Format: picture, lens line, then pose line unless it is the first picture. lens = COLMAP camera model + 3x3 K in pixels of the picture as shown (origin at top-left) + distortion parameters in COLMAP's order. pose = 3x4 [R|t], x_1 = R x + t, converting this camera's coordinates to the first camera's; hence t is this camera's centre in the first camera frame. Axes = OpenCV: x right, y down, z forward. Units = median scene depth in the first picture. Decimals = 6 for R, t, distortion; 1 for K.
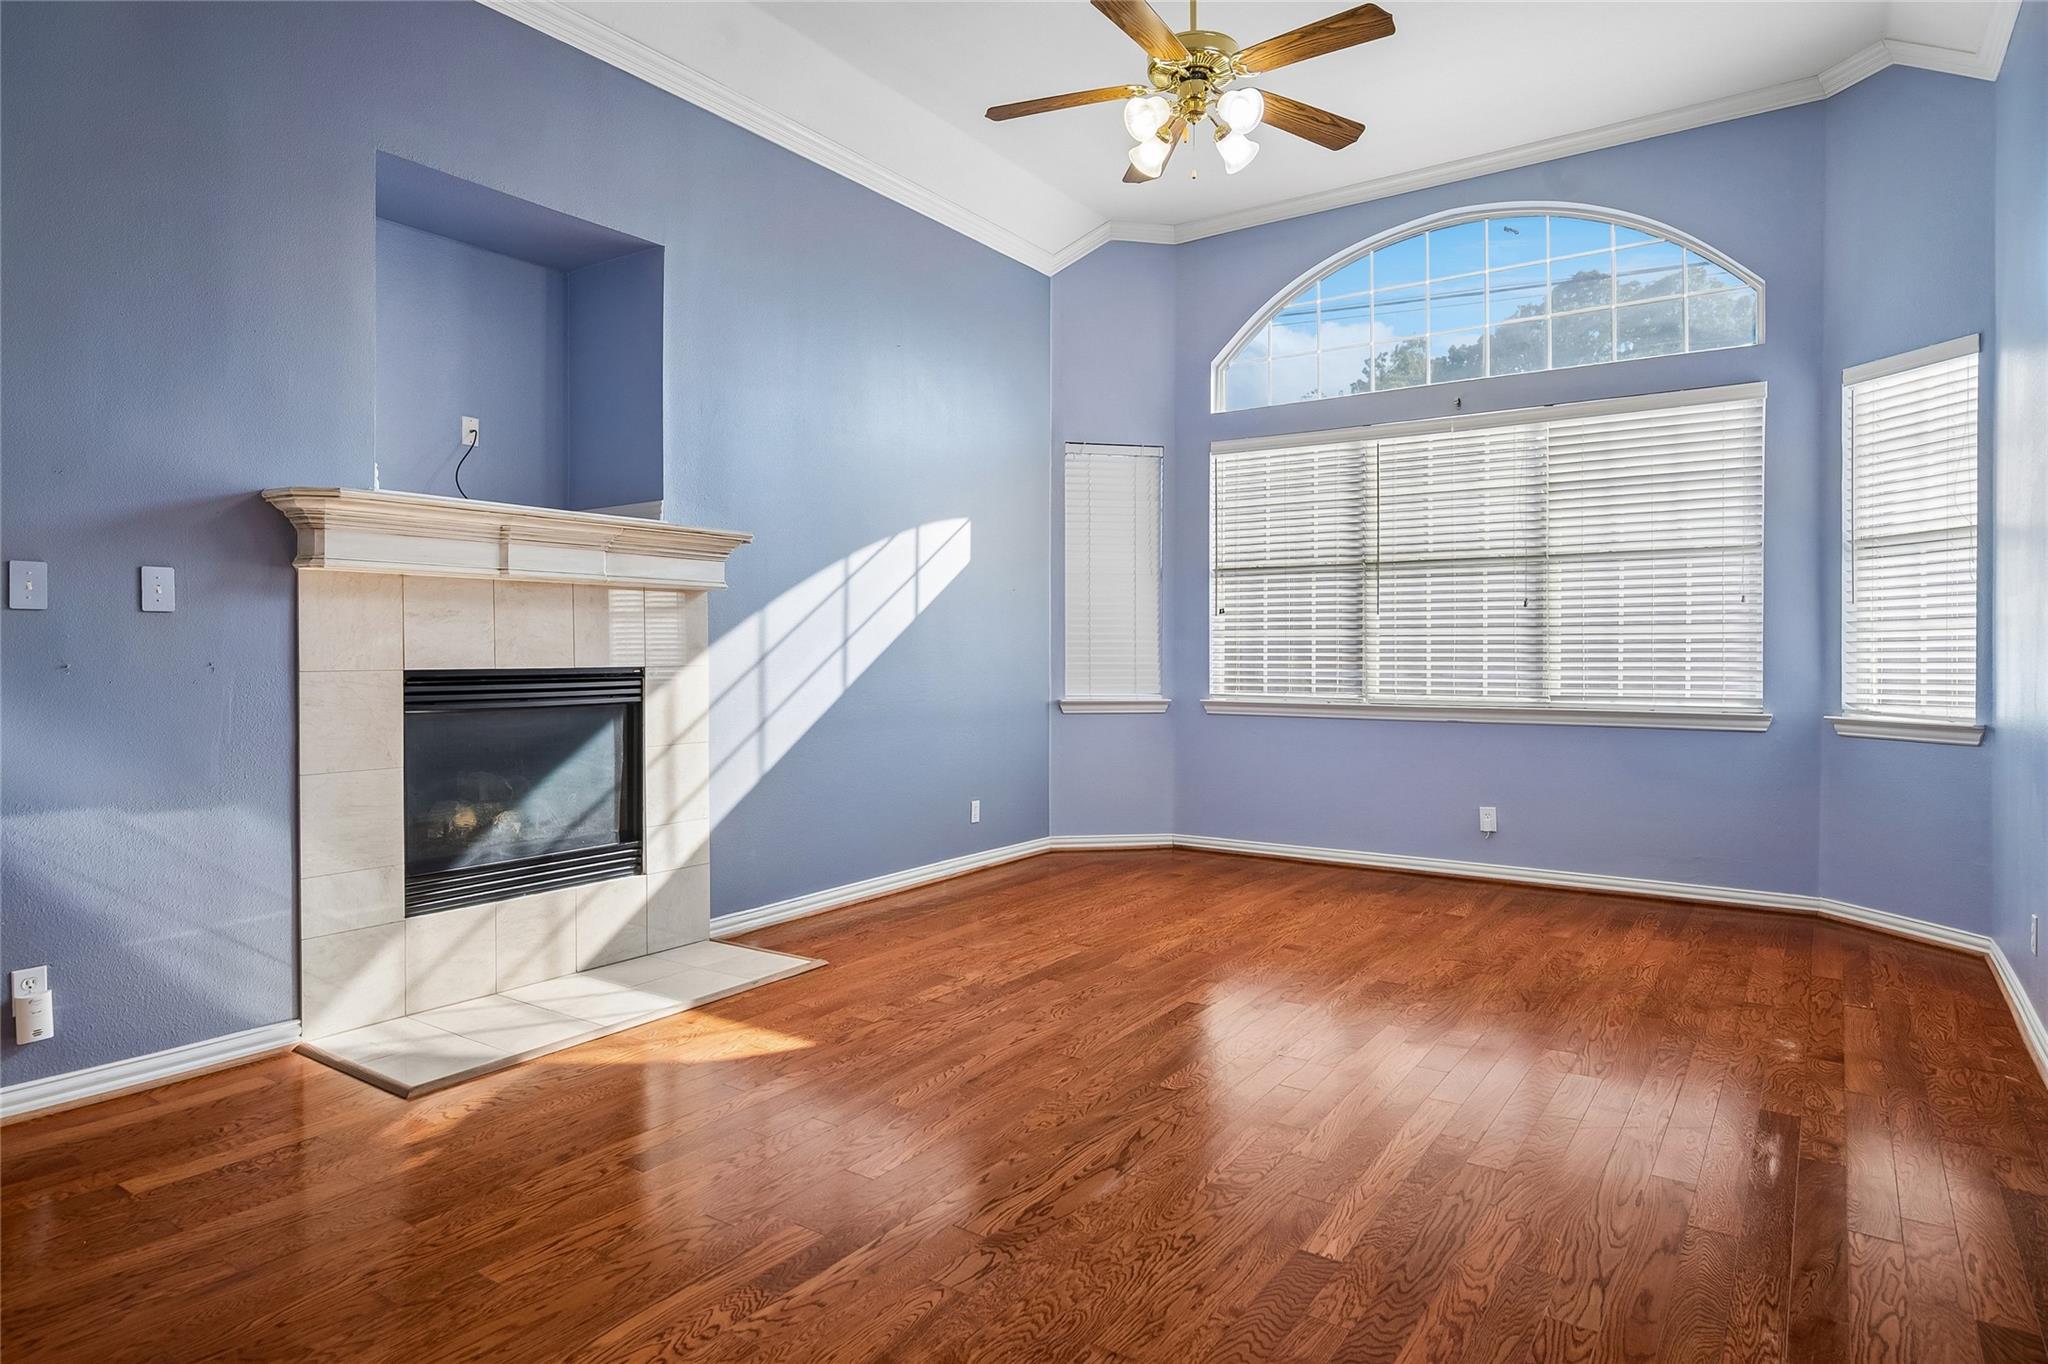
lens RADIAL K [[1172.1, 0, 1030.0], [0, 1172.1, 658.8], [0, 0, 1]] dist [0.021025, -0.007481]
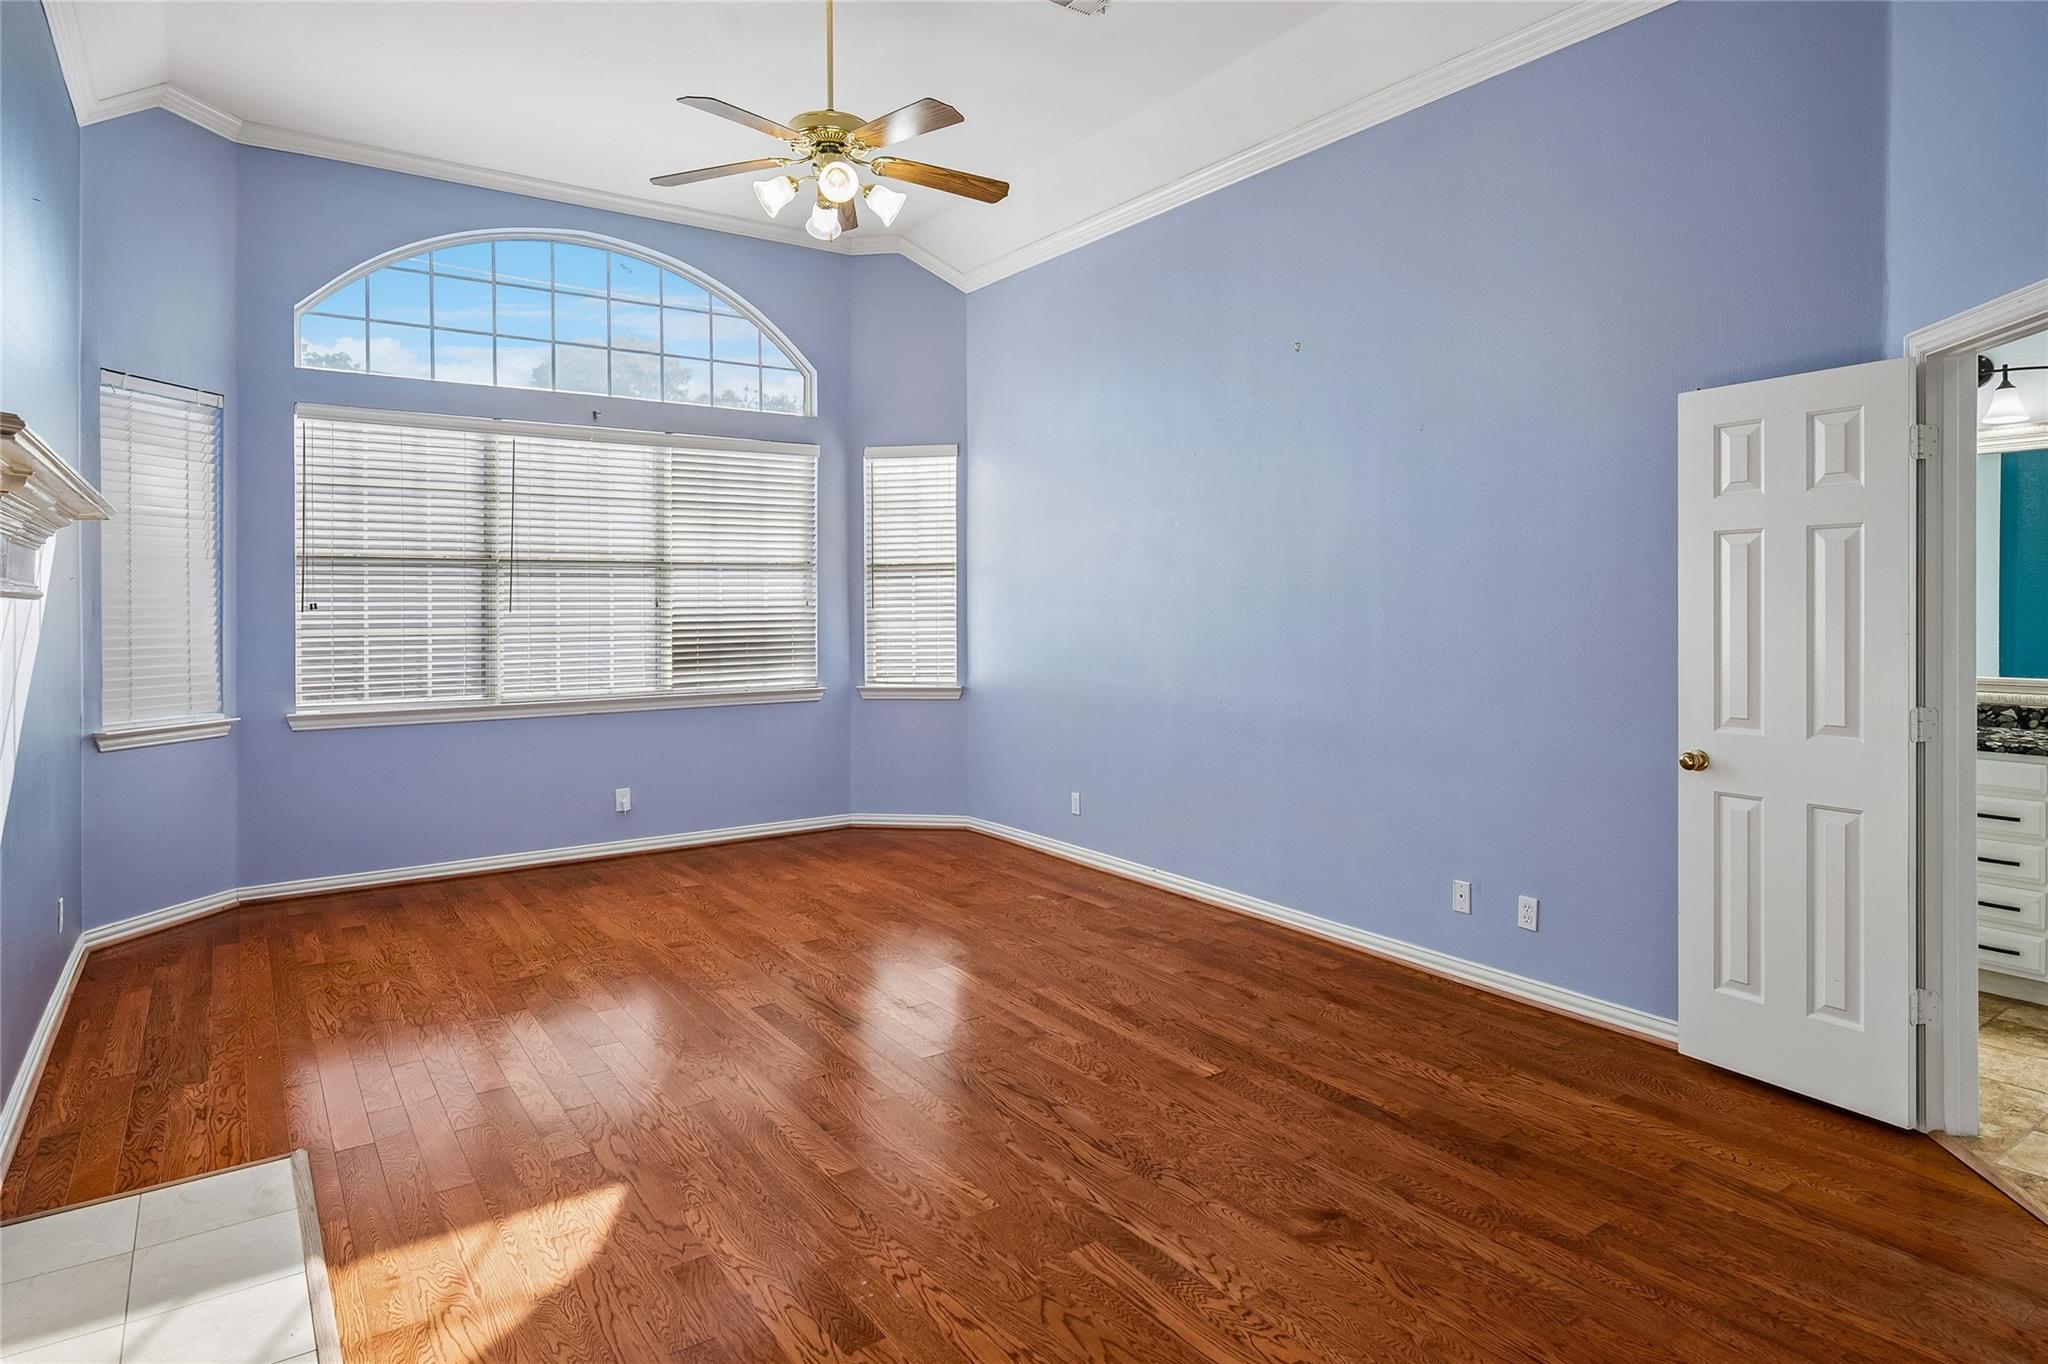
lens RADIAL K [[1123.0, 0, 1033.4], [0, 1123.0, 625.5], [0, 0, 1]] dist [-0.007713, 0.004026]
pose [[0.362080, -0.016646, 0.931998, -0.501733], [0.013990, 0.999825, 0.012423, -0.038460], [-0.932042, 0.008540, 0.362249, 0.297392]]
